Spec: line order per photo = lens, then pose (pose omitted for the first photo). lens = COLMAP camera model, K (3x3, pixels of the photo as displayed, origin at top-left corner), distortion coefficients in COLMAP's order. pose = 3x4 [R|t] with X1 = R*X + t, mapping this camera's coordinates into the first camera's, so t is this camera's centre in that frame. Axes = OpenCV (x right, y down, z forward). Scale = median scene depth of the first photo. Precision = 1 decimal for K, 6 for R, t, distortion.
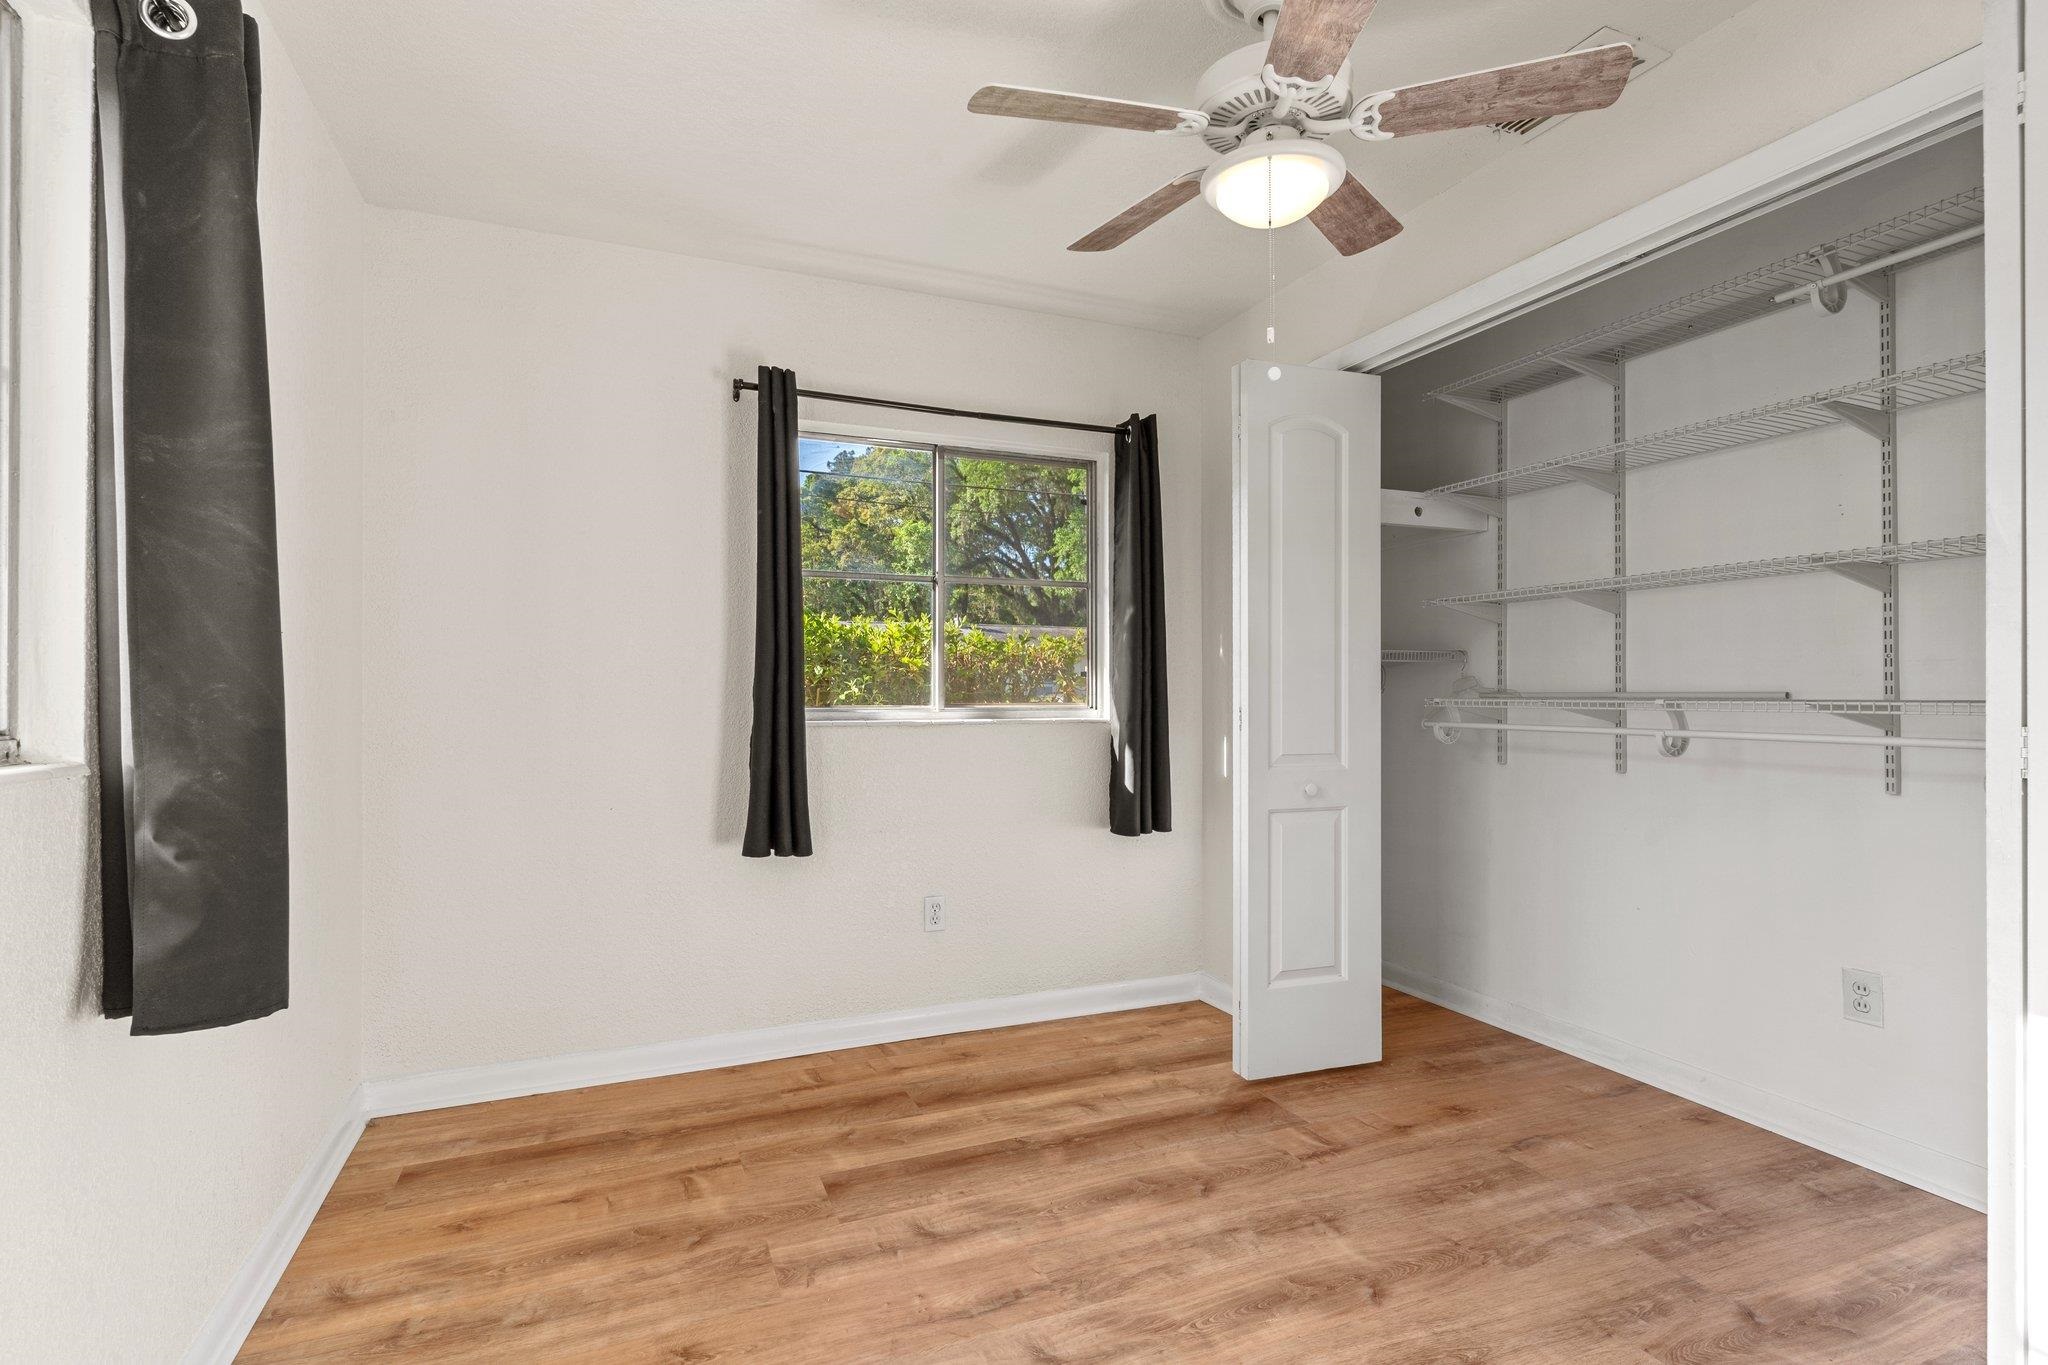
lens RADIAL K [[983.8, 0, 1034.7], [0, 983.8, 680.1], [0, 0, 1]] dist [0.005033, -0.001279]
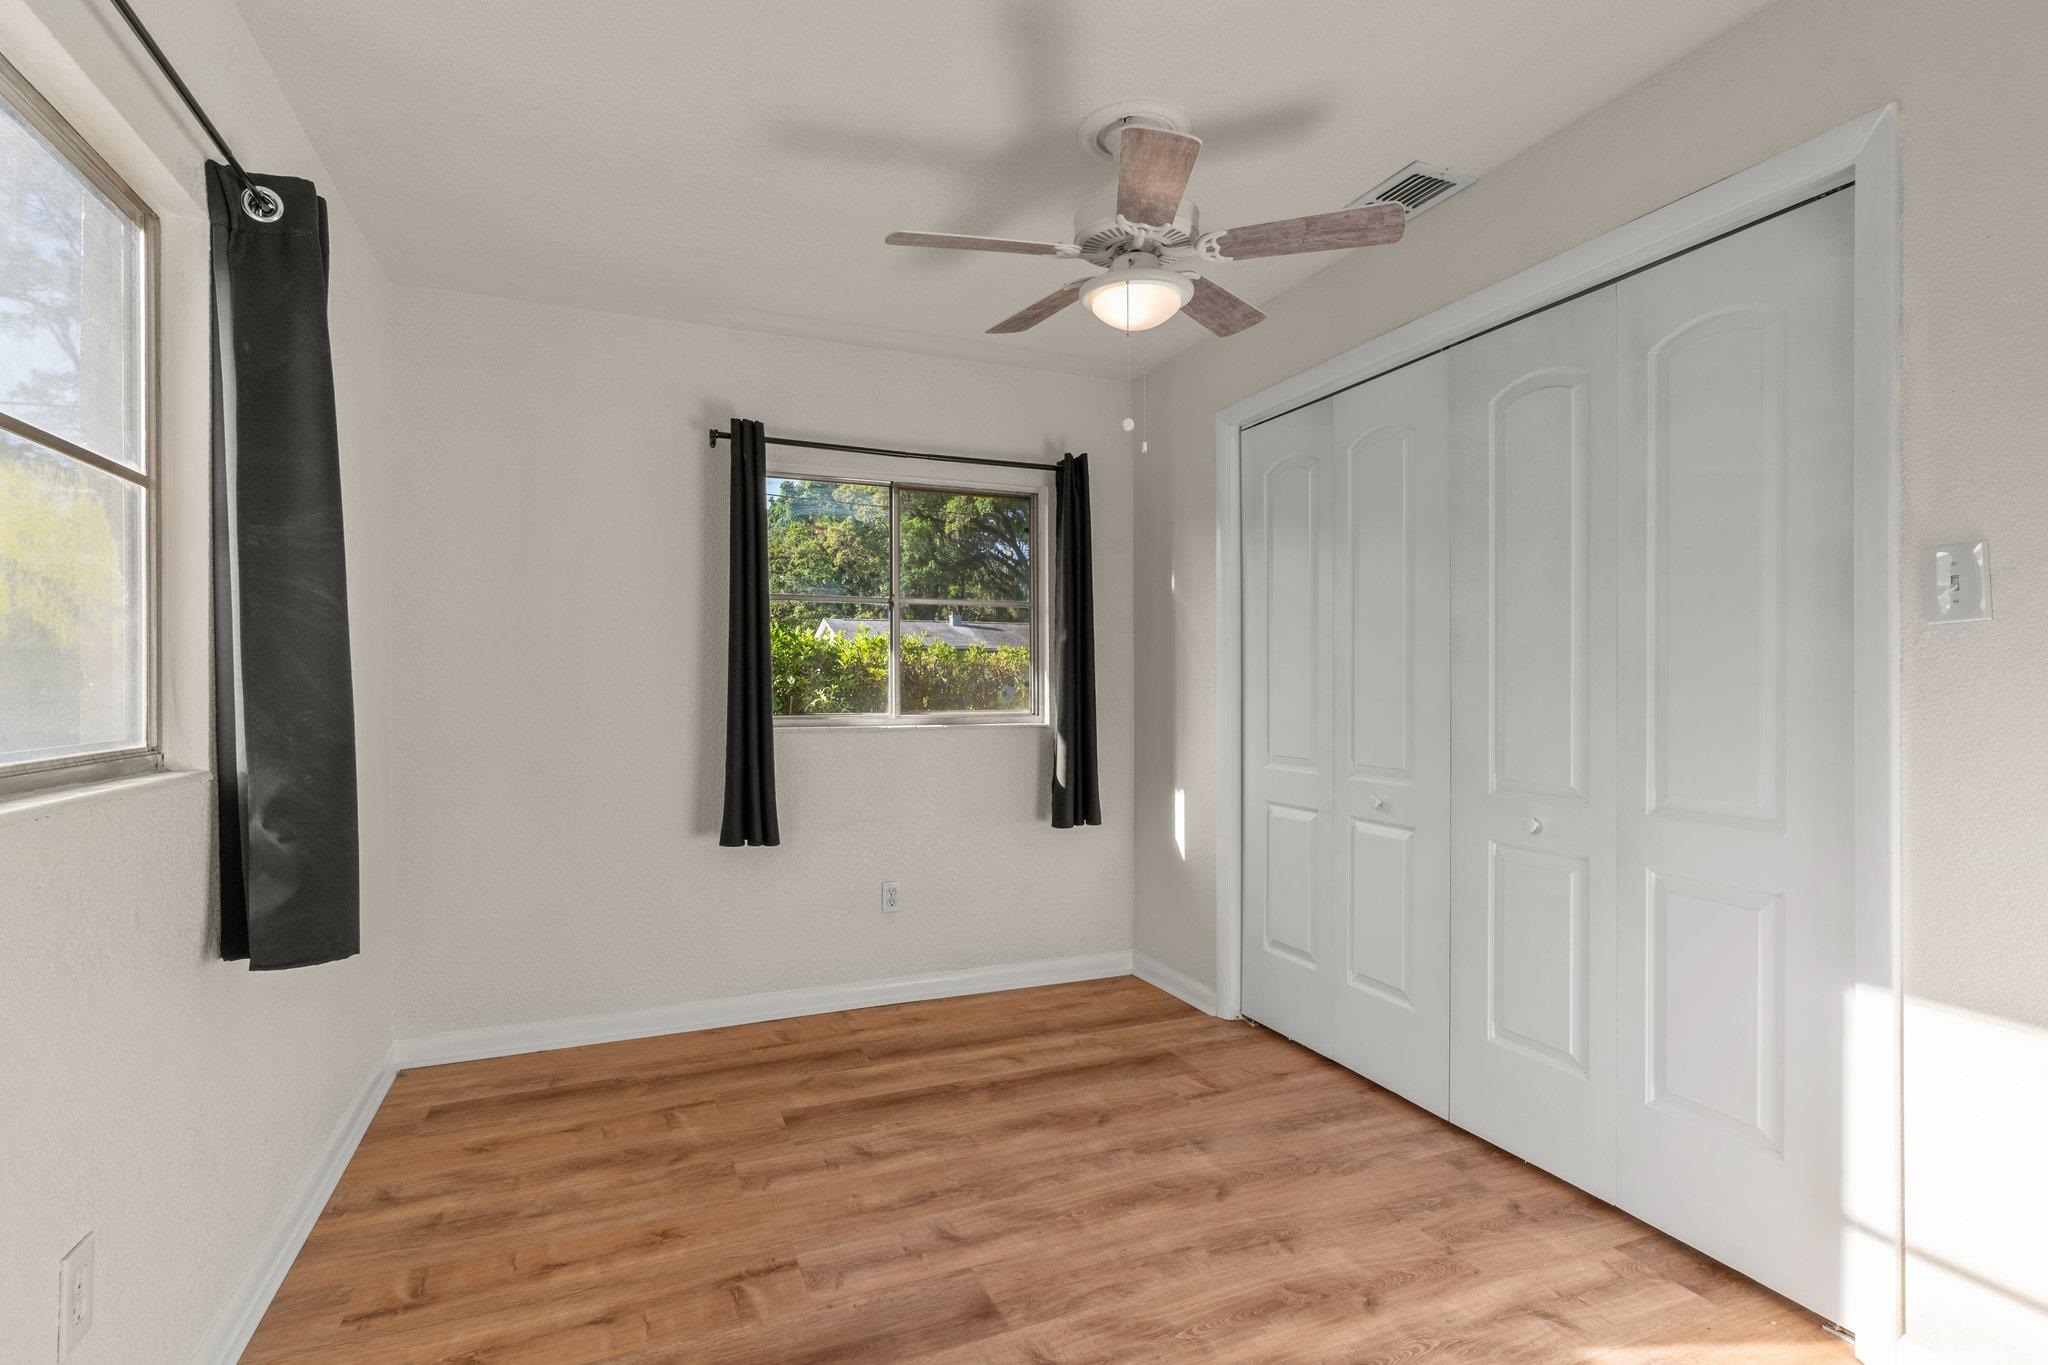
lens RADIAL K [[983.8, 0, 1030.2], [0, 983.8, 685.5], [0, 0, 1]] dist [0.005033, -0.001279]
pose [[0.999998, -0.001716, -0.000514, 0.104180], [0.001720, 0.999958, 0.009042, -0.027776], [0.000499, -0.009043, 0.999959, -0.227872]]
